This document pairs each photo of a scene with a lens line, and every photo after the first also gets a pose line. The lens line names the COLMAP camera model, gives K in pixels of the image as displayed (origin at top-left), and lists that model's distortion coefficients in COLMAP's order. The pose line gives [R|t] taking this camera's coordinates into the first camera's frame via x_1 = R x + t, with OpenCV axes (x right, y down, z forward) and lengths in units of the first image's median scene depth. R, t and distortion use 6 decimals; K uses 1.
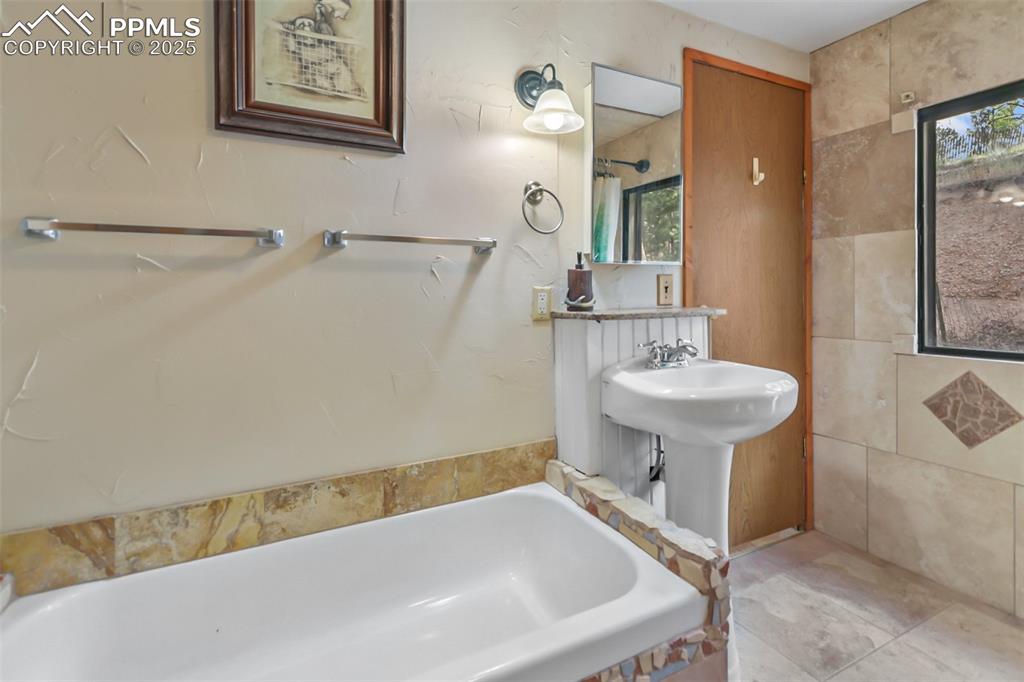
lens RADIAL K [[483.7, 0, 516.1], [0, 483.7, 298.7], [0, 0, 1]] dist [0.003374, 0.001490]
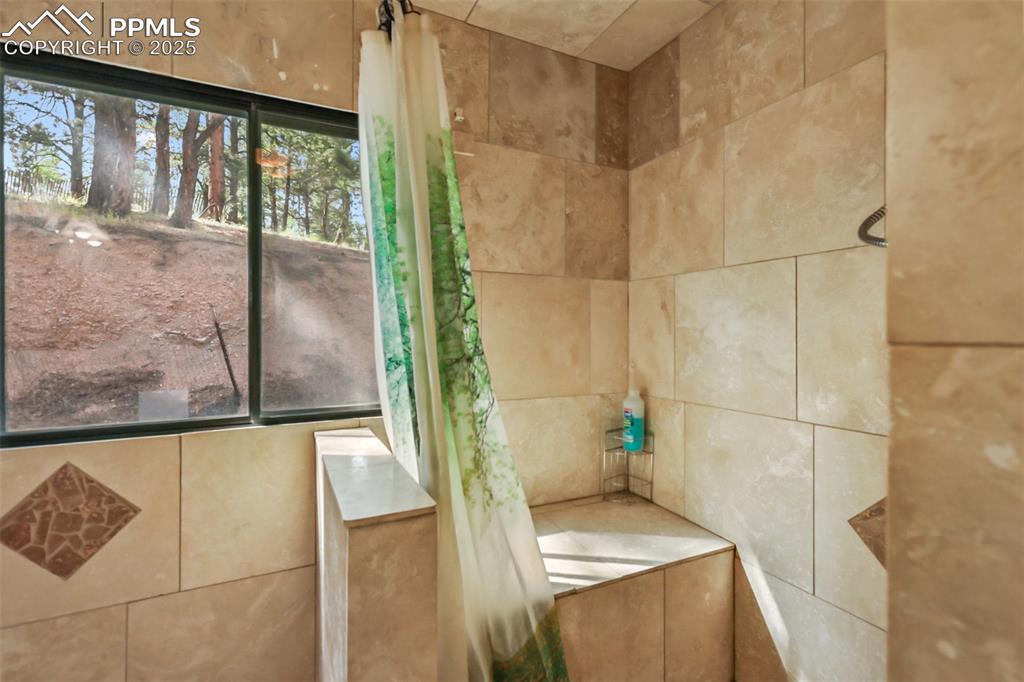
lens RADIAL K [[473.6, 0, 513.6], [0, 473.6, 338.1], [0, 0, 1]] dist [0.014311, -0.000242]
pose [[0.008867, 0.010449, 0.999906, 0.273107], [0.009052, 0.999904, -0.010530, -0.010657], [-0.999920, 0.009144, 0.008772, 0.374464]]
